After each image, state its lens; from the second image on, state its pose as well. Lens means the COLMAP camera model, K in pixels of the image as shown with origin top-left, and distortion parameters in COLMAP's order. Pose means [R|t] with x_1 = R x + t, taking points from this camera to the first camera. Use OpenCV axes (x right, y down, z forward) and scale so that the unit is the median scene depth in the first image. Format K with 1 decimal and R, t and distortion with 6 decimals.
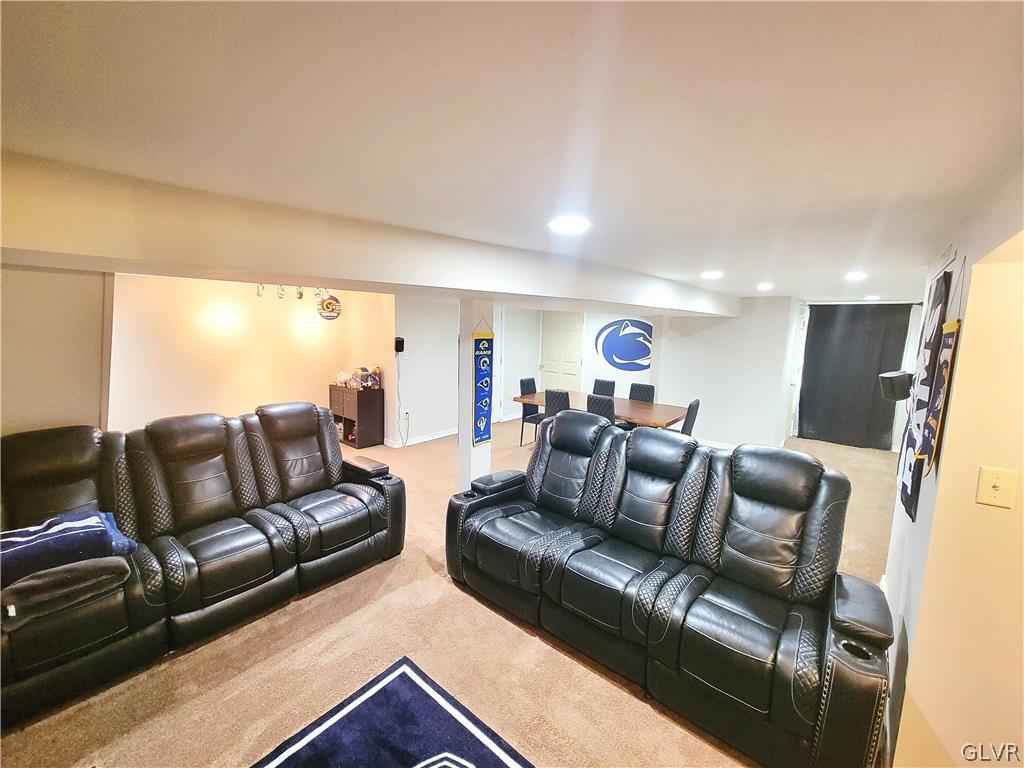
lens RADIAL K [[418.0, 0, 509.1], [0, 418.0, 383.8], [0, 0, 1]] dist [-0.000748, -0.000576]
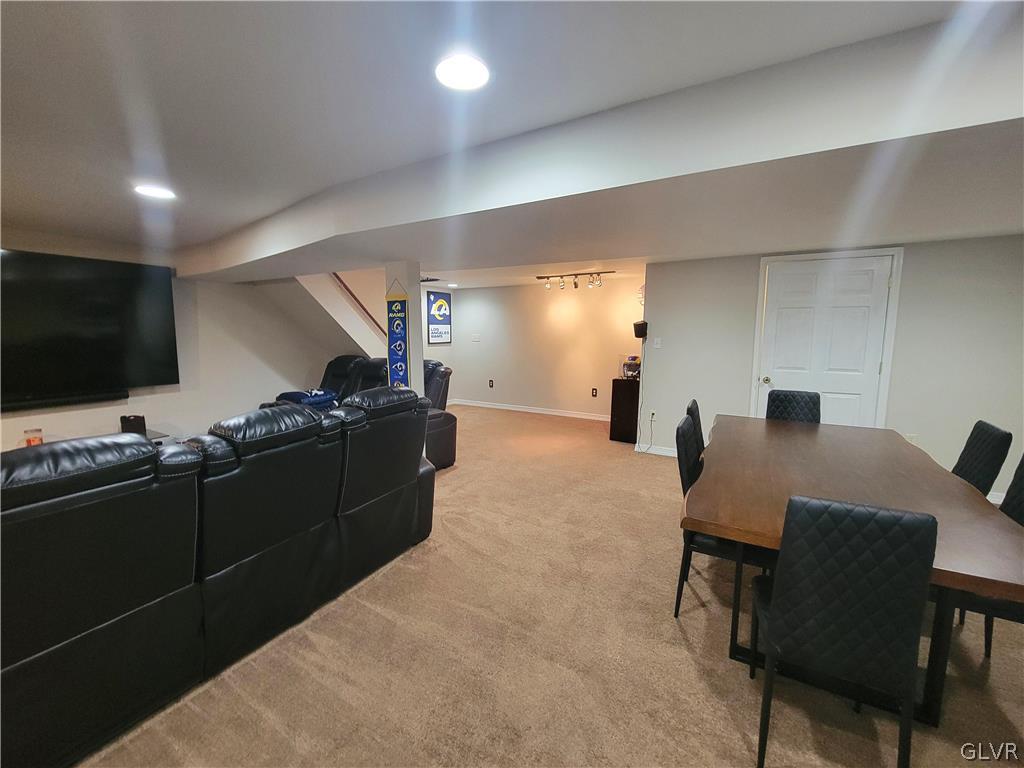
lens RADIAL K [[418.0, 0, 507.9], [0, 418.0, 380.2], [0, 0, 1]] dist [-0.000748, -0.000576]
pose [[0.211723, 0.098134, -0.972390, 0.960336], [-0.135576, 0.988276, 0.070217, -0.026801], [0.967880, 0.116966, 0.222546, 1.045559]]
